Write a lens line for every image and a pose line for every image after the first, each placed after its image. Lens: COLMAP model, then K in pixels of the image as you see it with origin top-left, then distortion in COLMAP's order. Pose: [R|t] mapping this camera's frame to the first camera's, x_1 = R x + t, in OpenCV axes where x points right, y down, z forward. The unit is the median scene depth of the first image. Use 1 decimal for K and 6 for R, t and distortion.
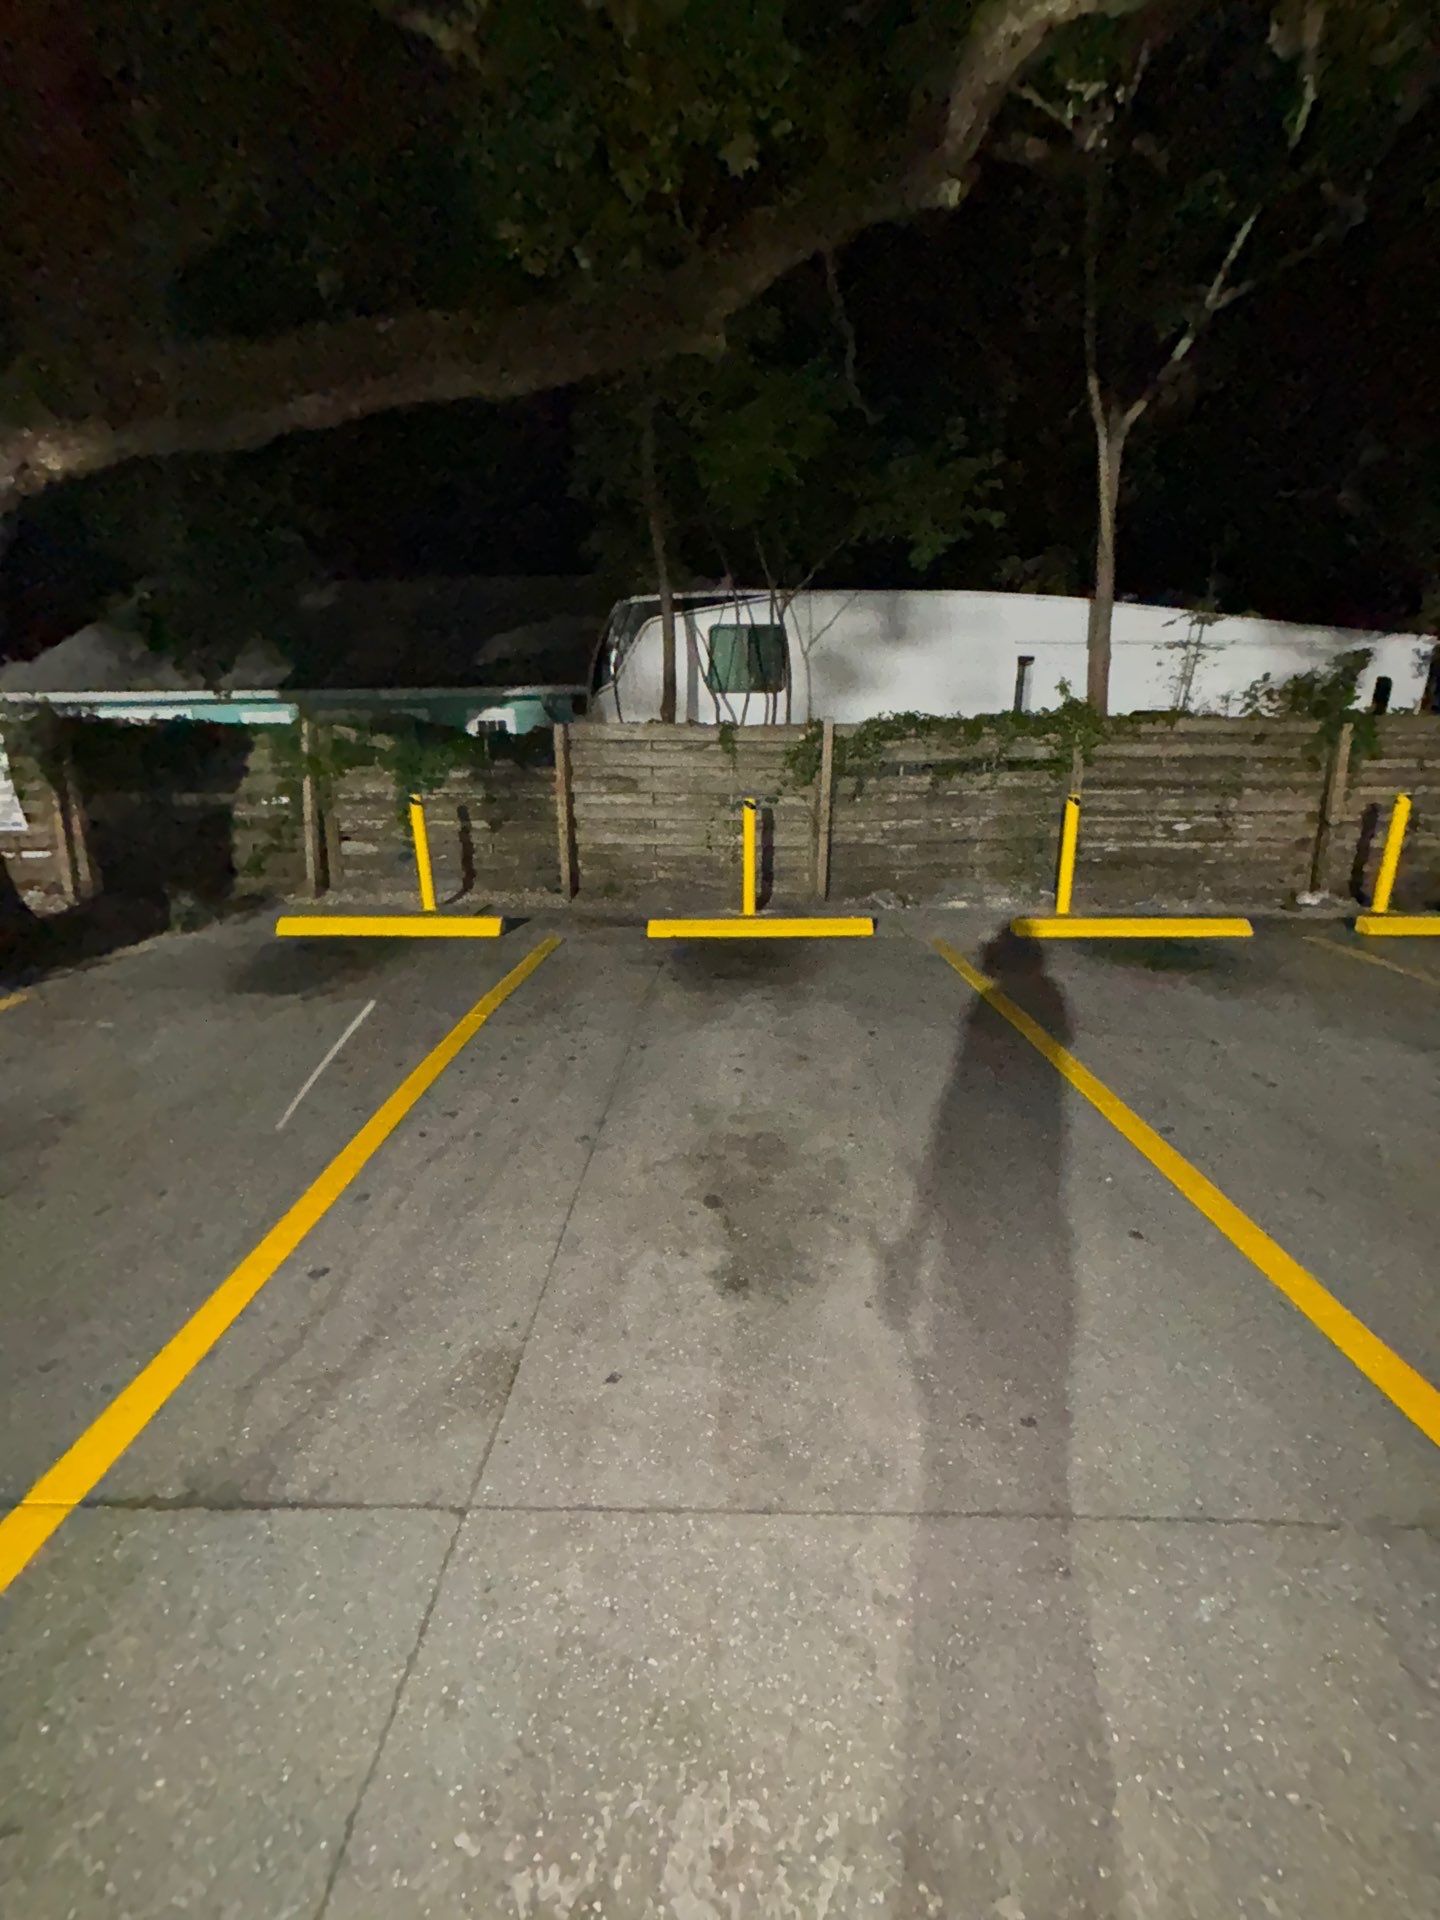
lens RADIAL K [[808.6, 0, 721.4], [0, 808.6, 966.0], [0, 0, 1]] dist [0.001299, 0.003762]
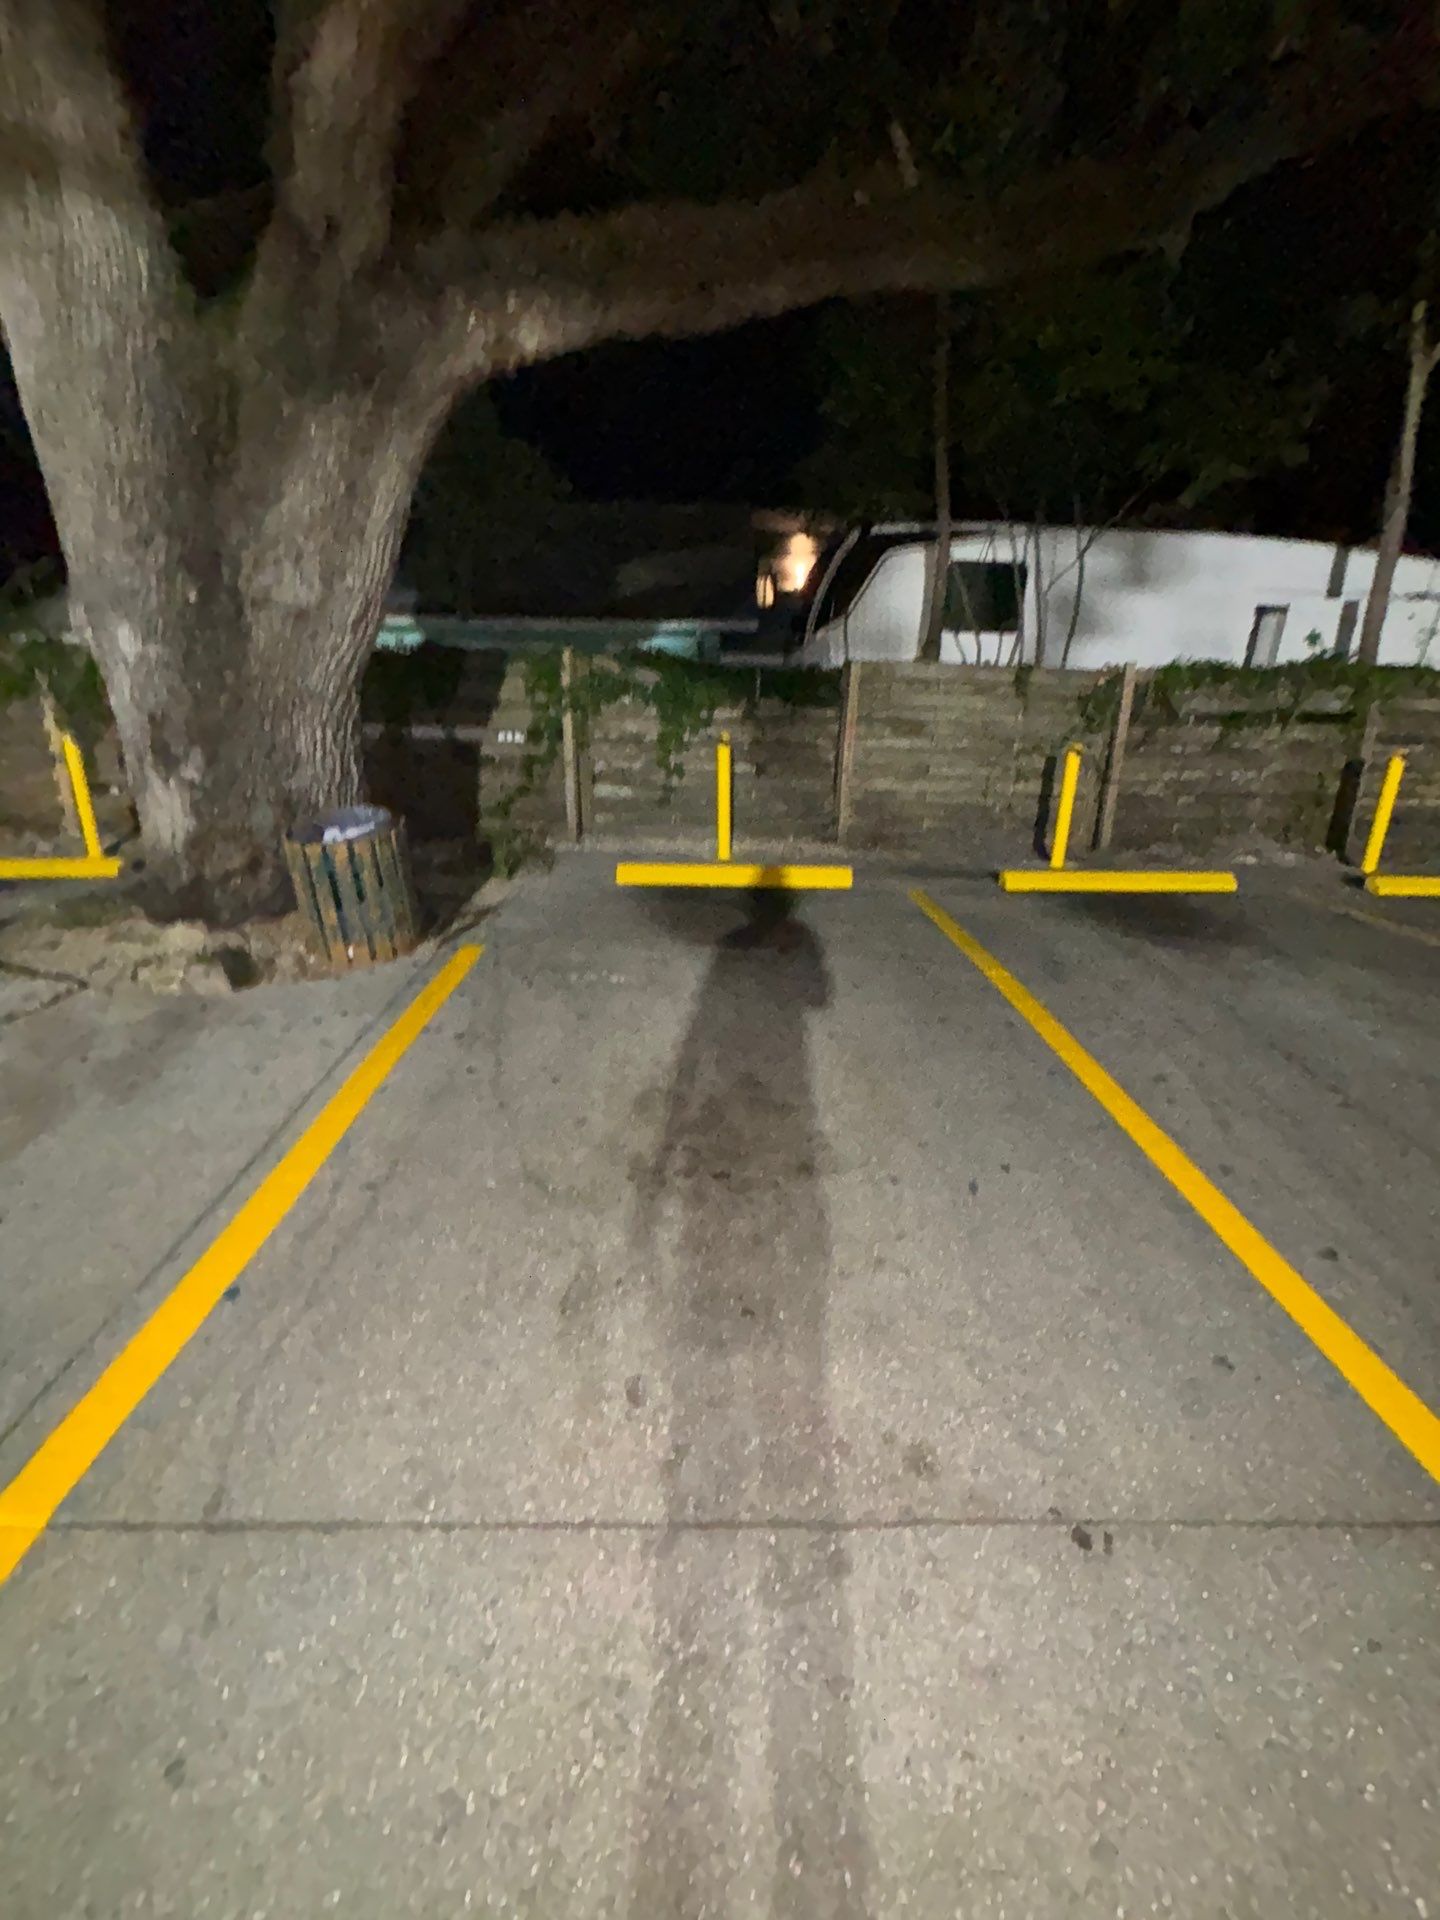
lens RADIAL K [[808.6, 0, 726.4], [0, 808.6, 959.7], [0, 0, 1]] dist [0.001299, 0.003762]
pose [[0.998163, 0.006855, 0.060201, -0.383976], [-0.010118, 0.998487, 0.054057, -0.001767], [-0.059739, -0.054567, 0.996721, 0.047775]]
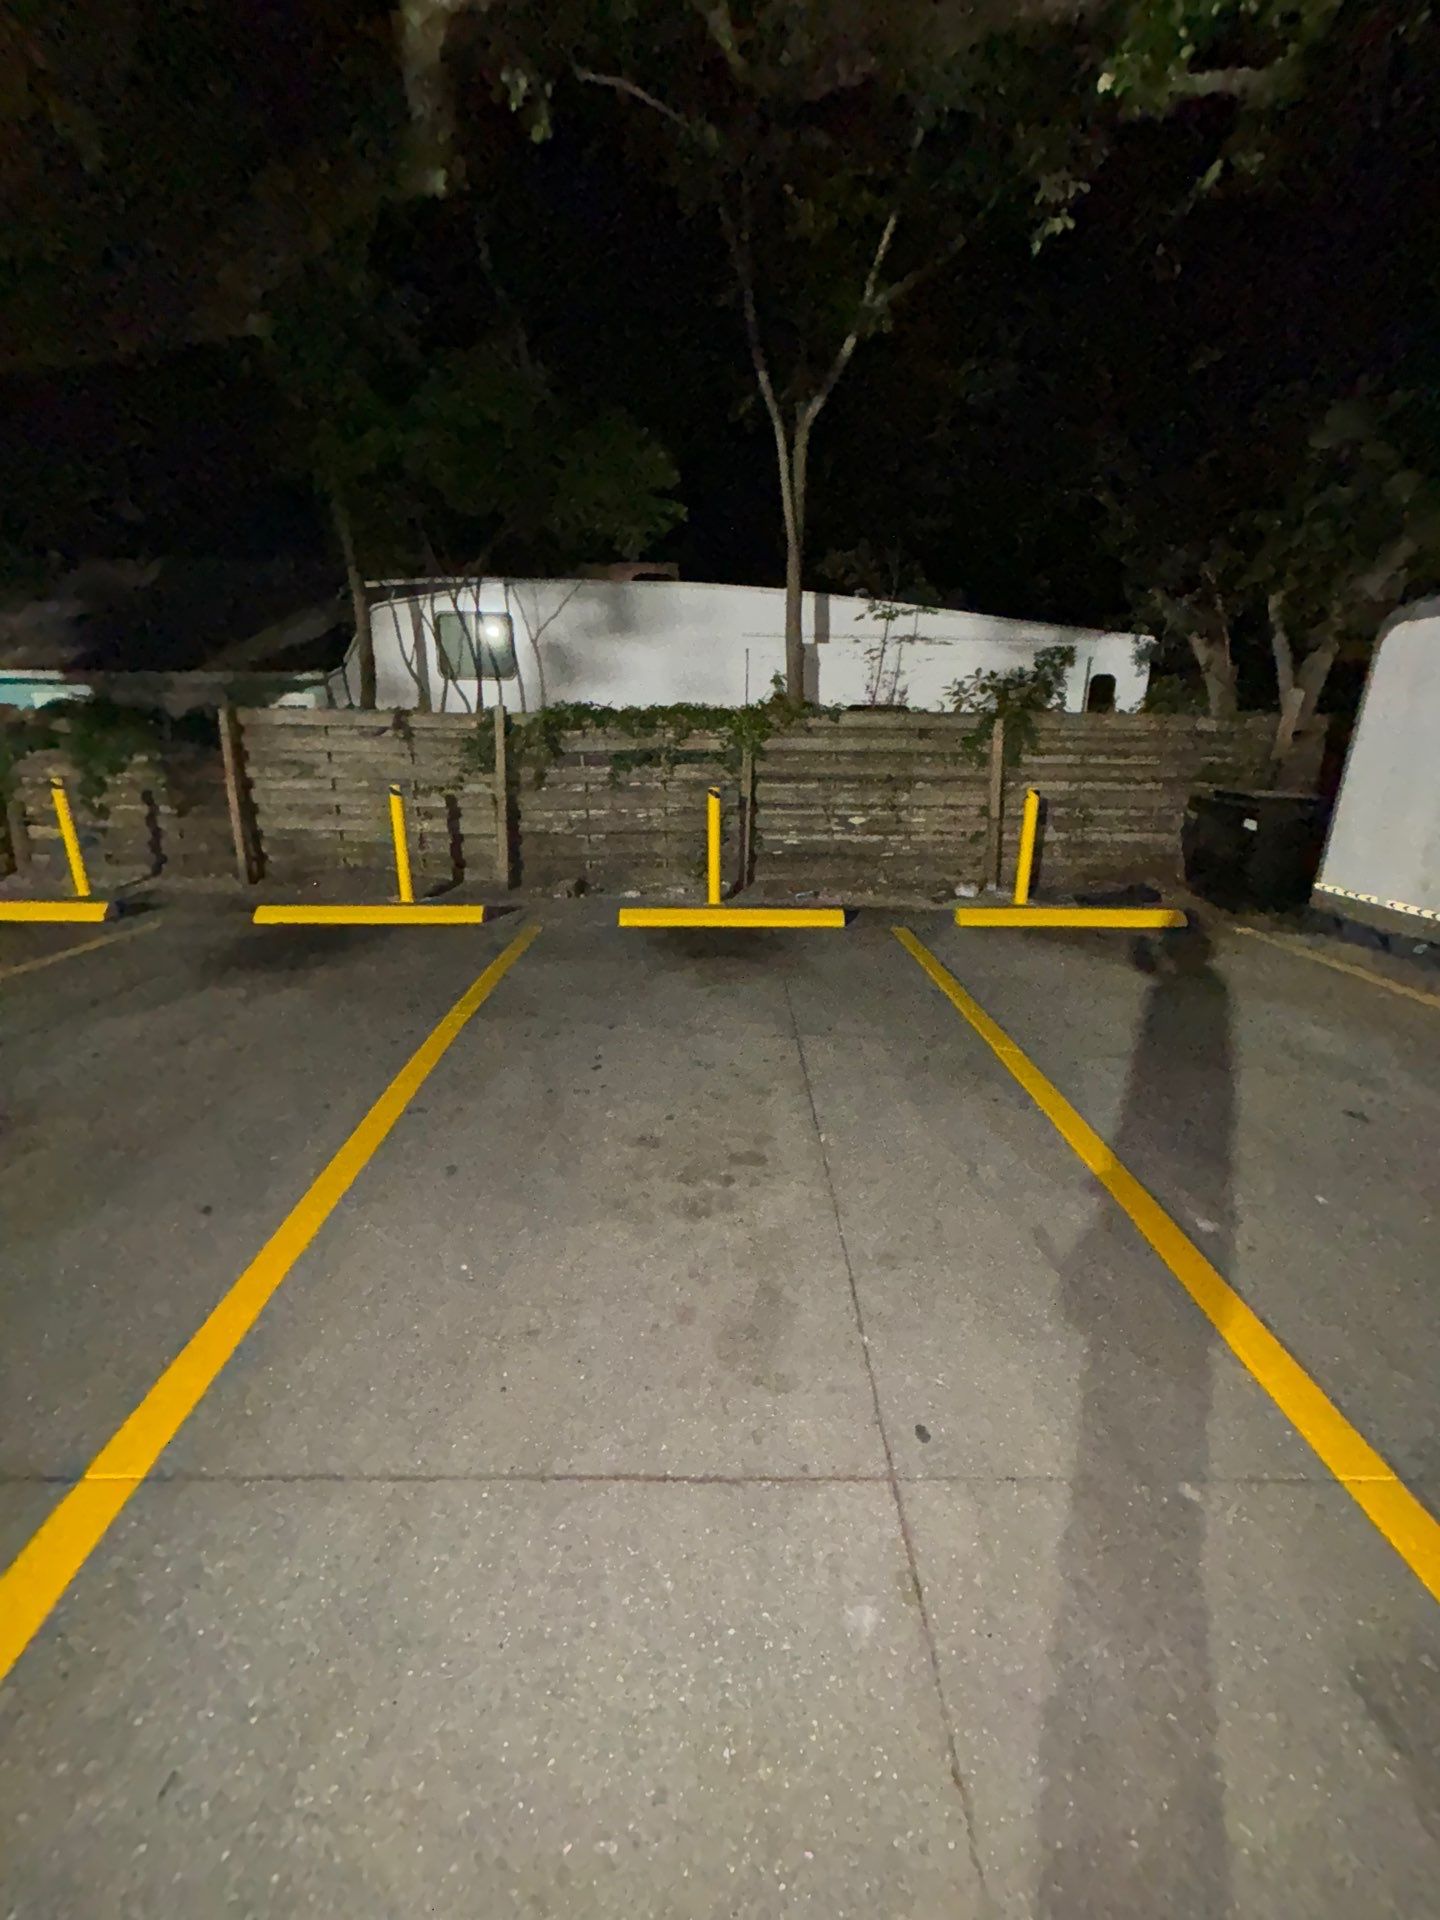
lens RADIAL K [[808.6, 0, 716.9], [0, 808.6, 965.5], [0, 0, 1]] dist [0.001299, 0.003762]
pose [[0.999726, 0.006927, 0.022381, 0.364544], [-0.007193, 0.999904, 0.011801, 0.000558], [-0.022297, -0.011959, 0.999680, -0.012858]]
